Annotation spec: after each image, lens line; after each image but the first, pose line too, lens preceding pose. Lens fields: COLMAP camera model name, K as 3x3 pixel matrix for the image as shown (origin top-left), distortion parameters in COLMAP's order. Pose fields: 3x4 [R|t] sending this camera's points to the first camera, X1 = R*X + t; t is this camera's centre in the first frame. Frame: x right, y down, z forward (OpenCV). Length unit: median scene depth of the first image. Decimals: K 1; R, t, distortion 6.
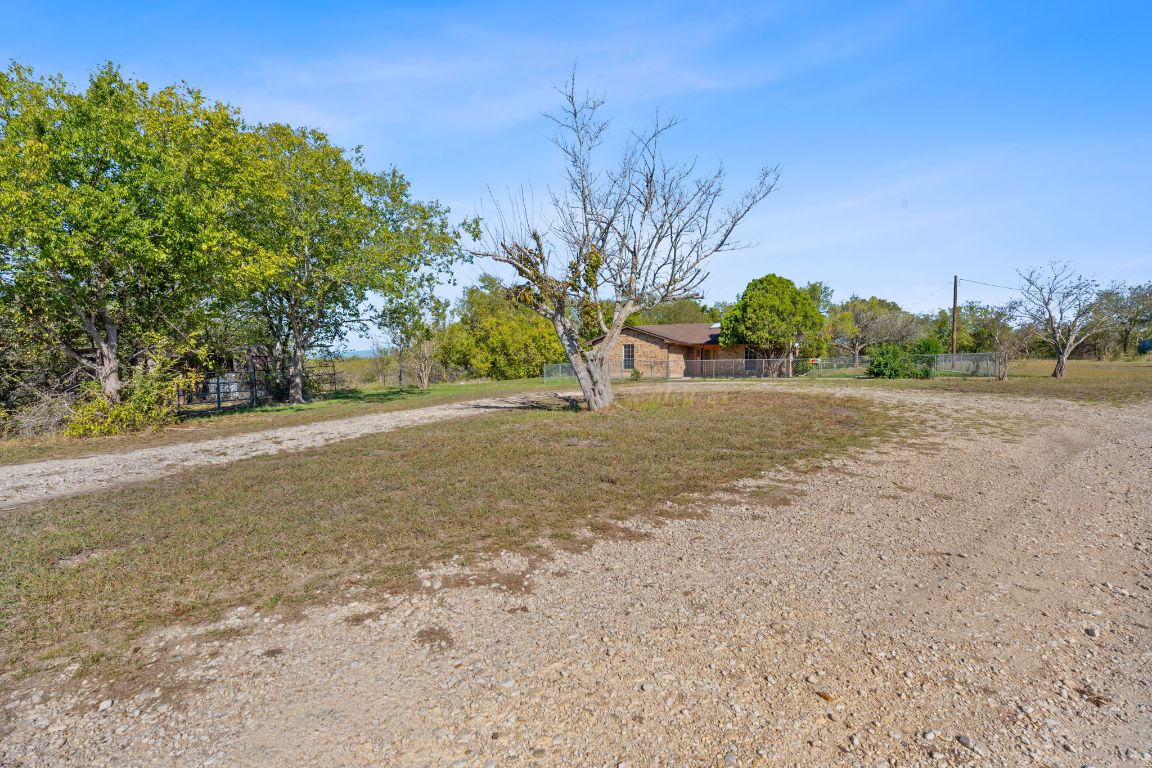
lens RADIAL K [[516.0, 0, 576.0], [0, 516.0, 384.0], [0, 0, 1]] dist [-0.000446, 0.000115]
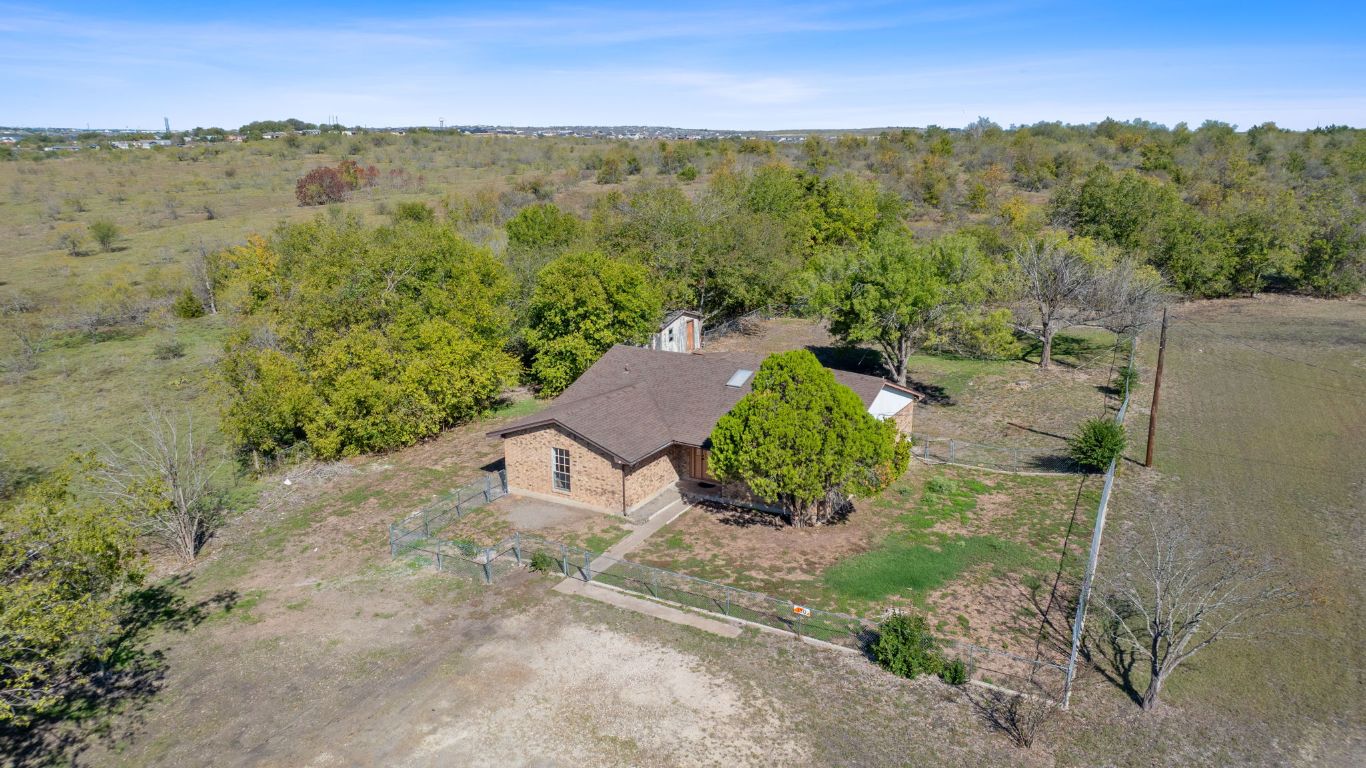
lens RADIAL K [[973.6, 0, 683.0], [0, 973.6, 384.0], [0, 0, 1]] dist [-0.033564, 0.032259]
pose [[0.999910, -0.008004, 0.010765, 0.224221], [0.005212, 0.971248, 0.238013, -0.395902], [-0.012361, -0.237936, 0.971202, -0.007798]]
